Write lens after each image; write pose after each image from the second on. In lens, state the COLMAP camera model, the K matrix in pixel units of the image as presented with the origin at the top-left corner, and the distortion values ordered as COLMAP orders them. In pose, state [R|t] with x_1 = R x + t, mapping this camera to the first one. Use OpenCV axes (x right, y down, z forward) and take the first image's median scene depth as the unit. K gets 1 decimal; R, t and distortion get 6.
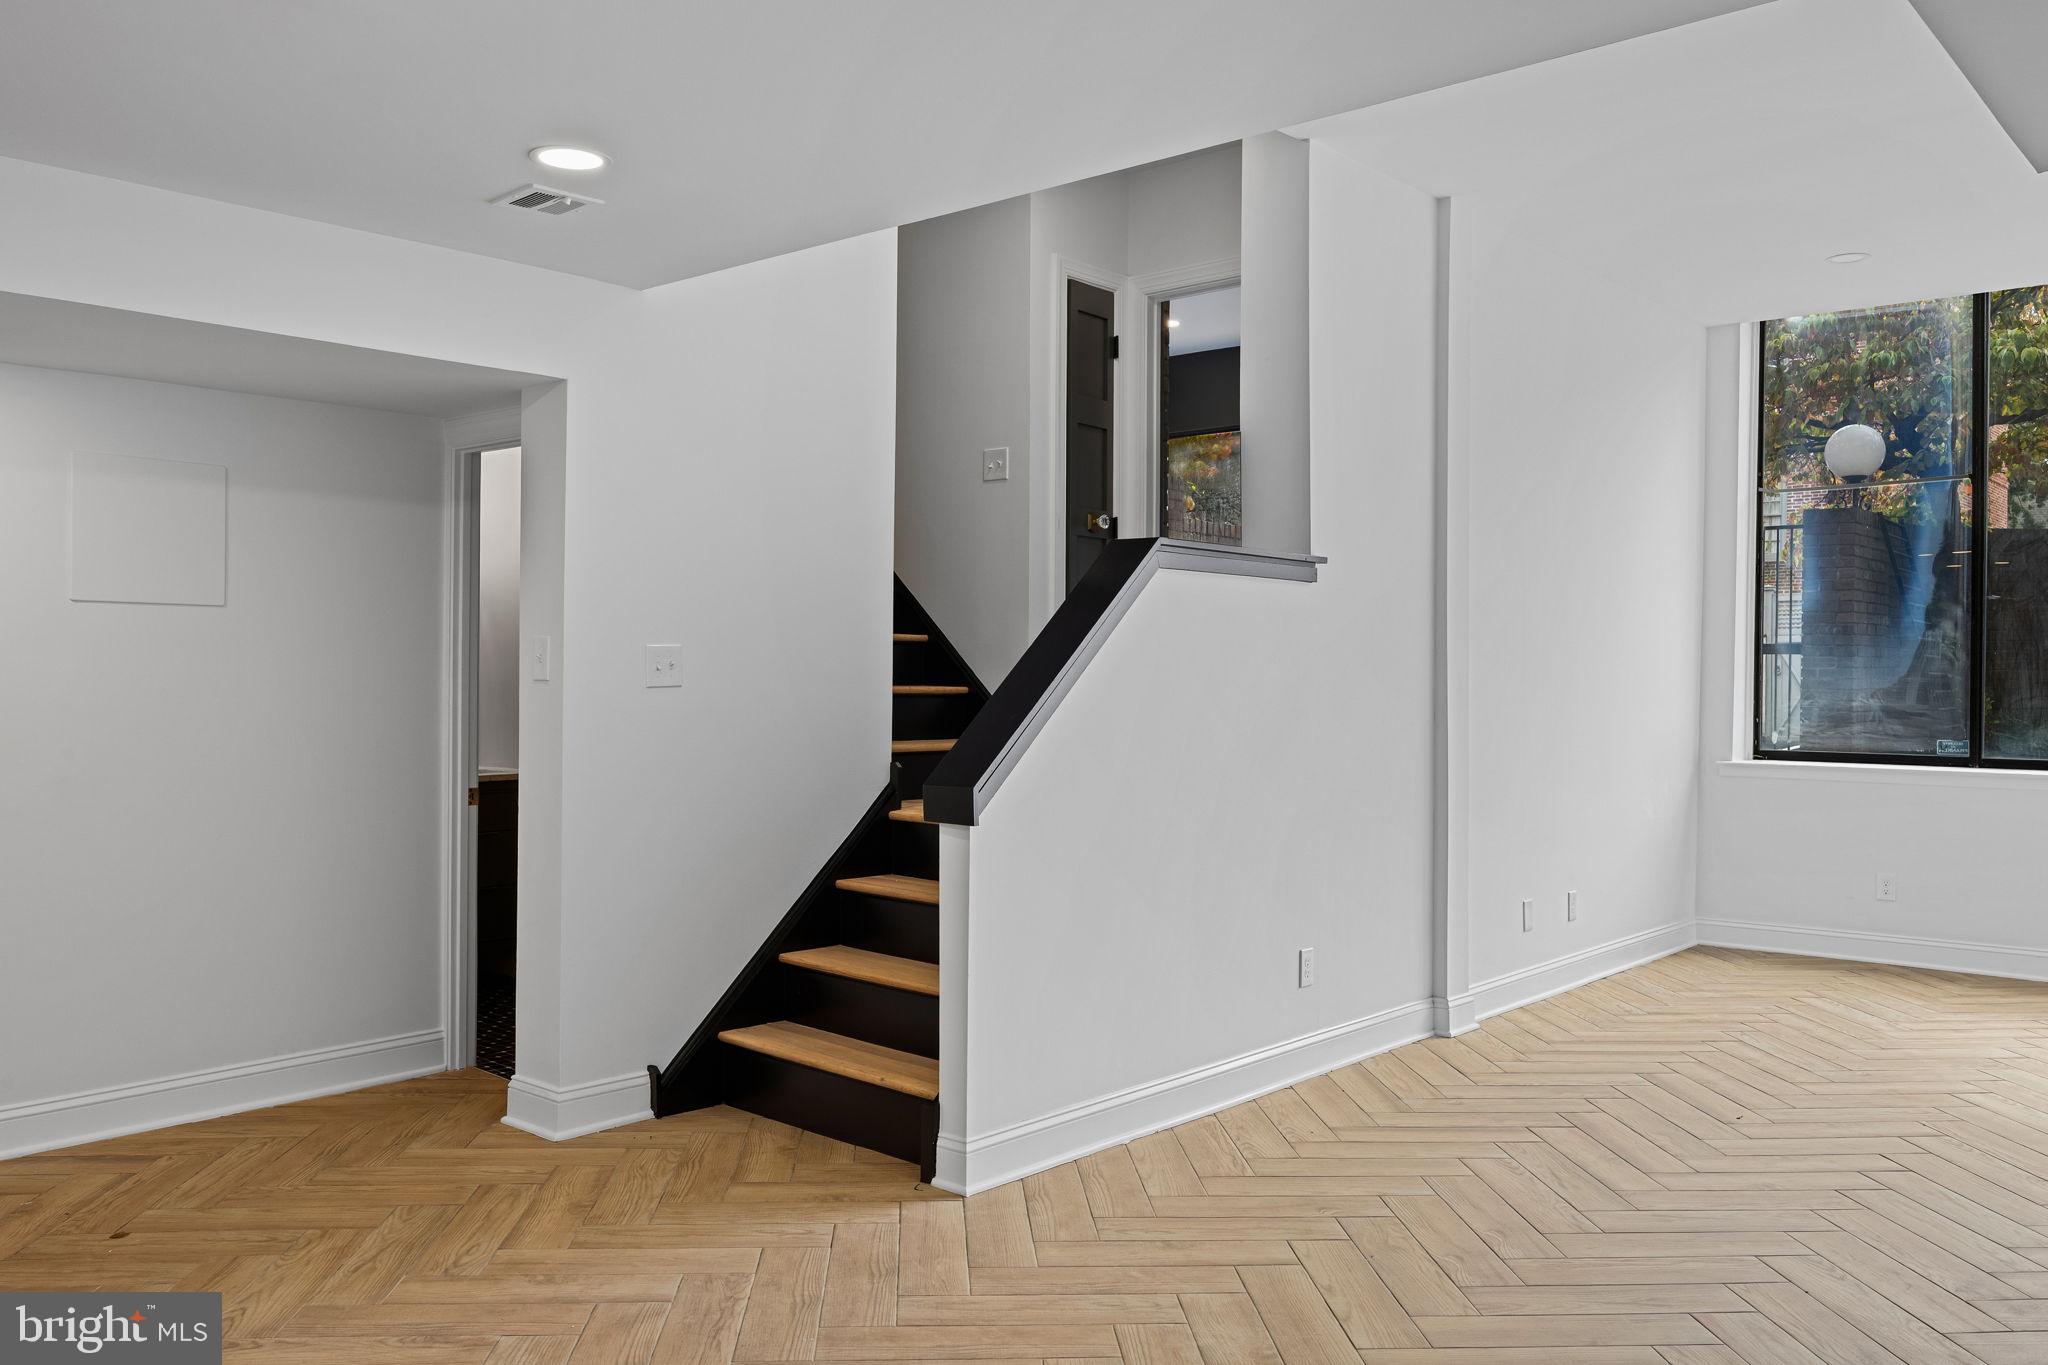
lens RADIAL K [[1592.3, 0, 1024.0], [0, 1592.3, 682.5], [0, 0, 1]] dist [0.015508, -0.006495]
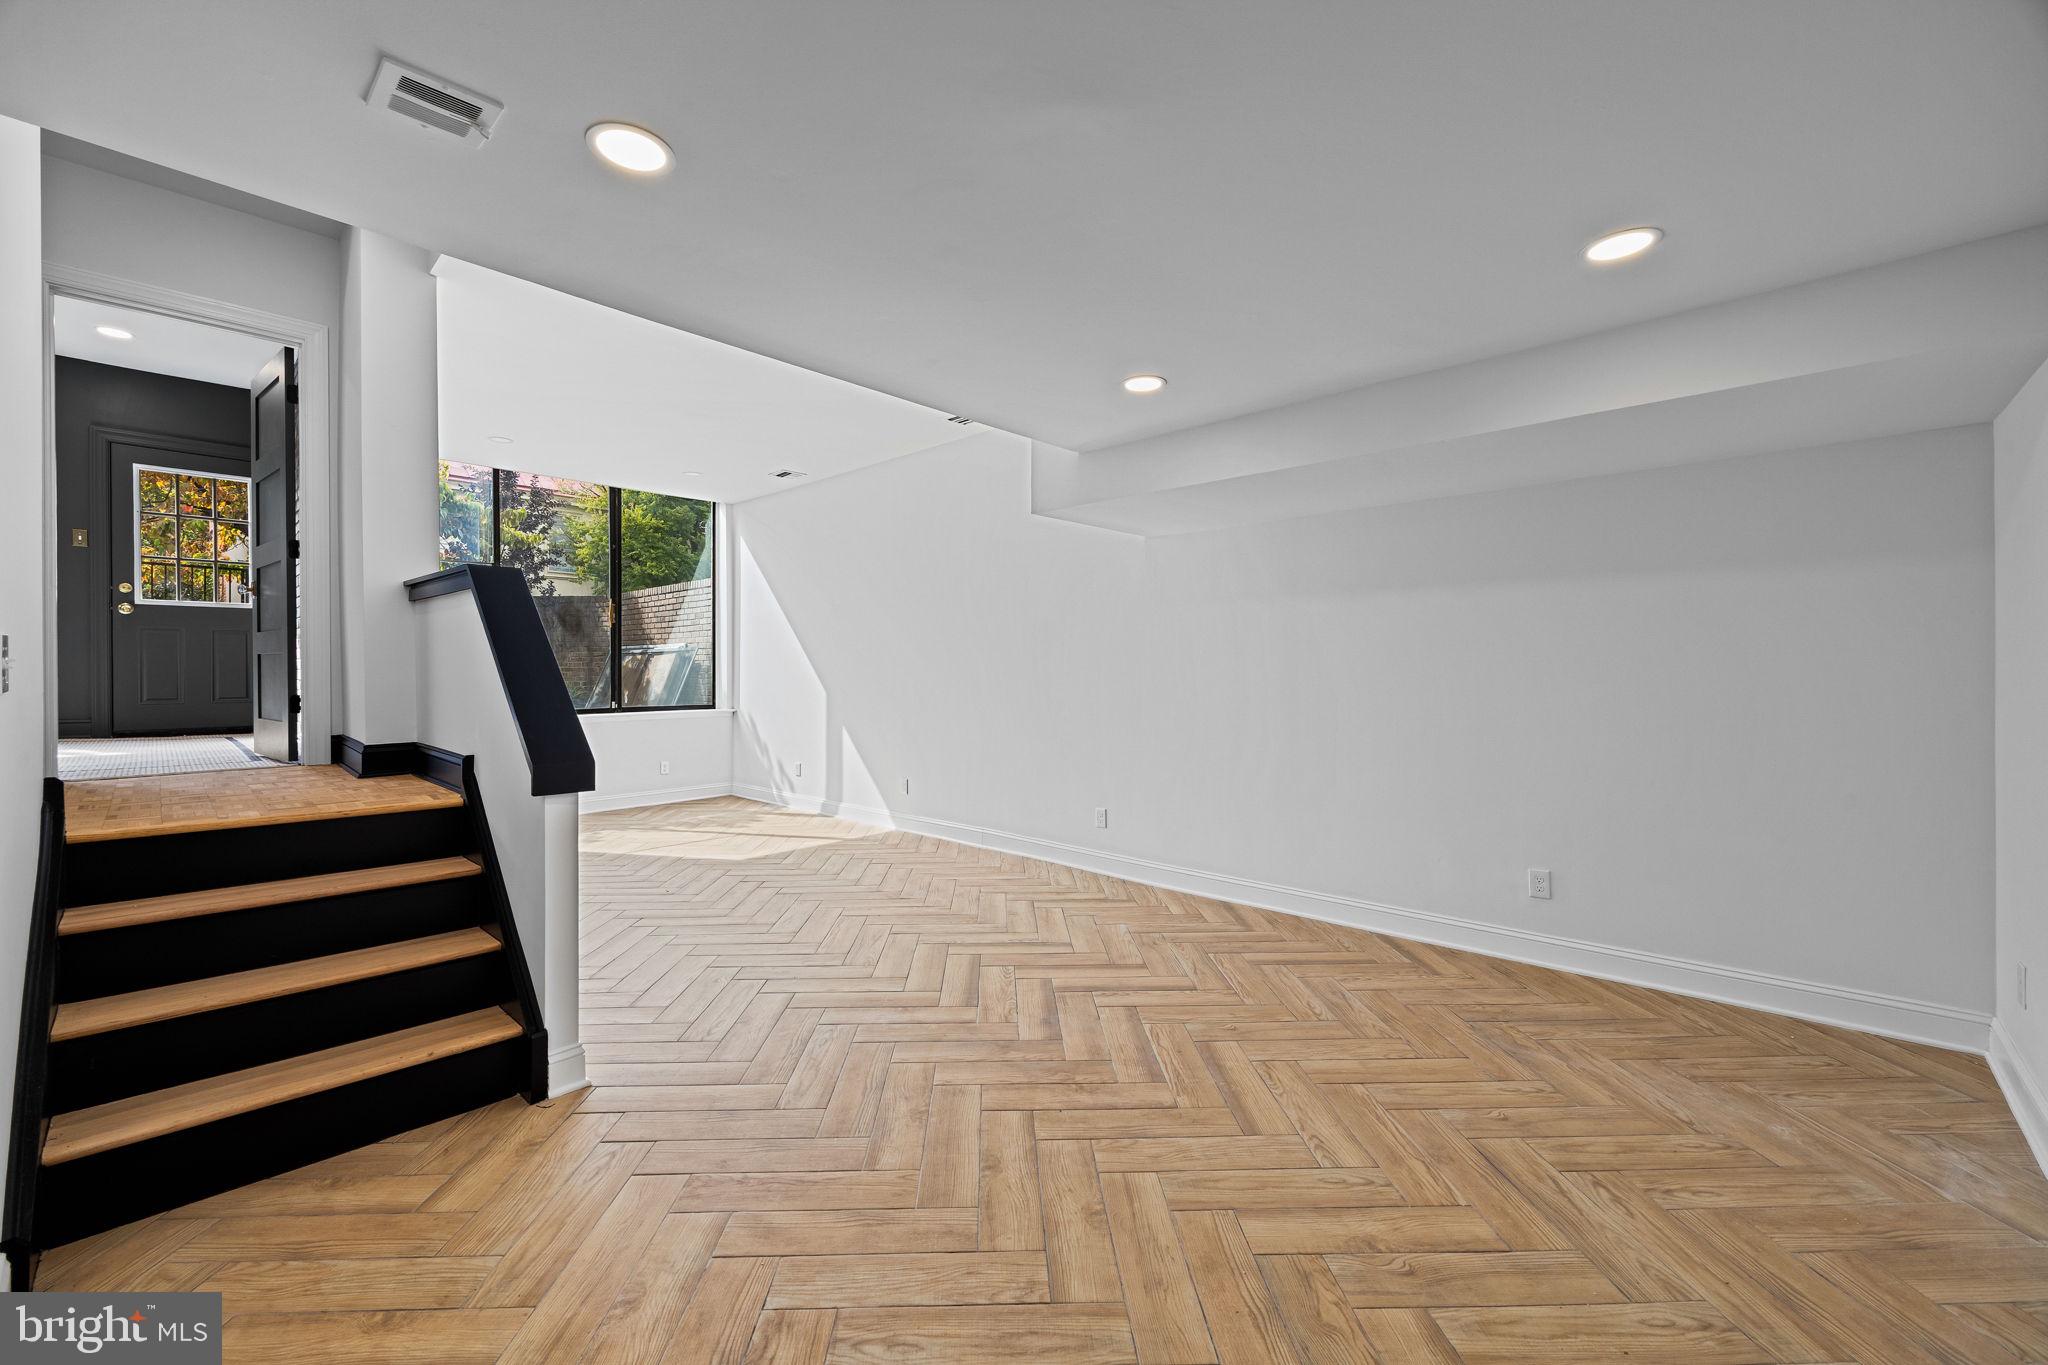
lens RADIAL K [[809.7, 0, 1024.1], [0, 809.7, 678.0], [0, 0, 1]] dist [0.001817, 0.000367]
pose [[0.017361, -0.012837, 0.999767, -0.655201], [0.007313, 0.999892, 0.012712, -0.002842], [-0.999823, 0.007091, 0.017453, 0.638565]]
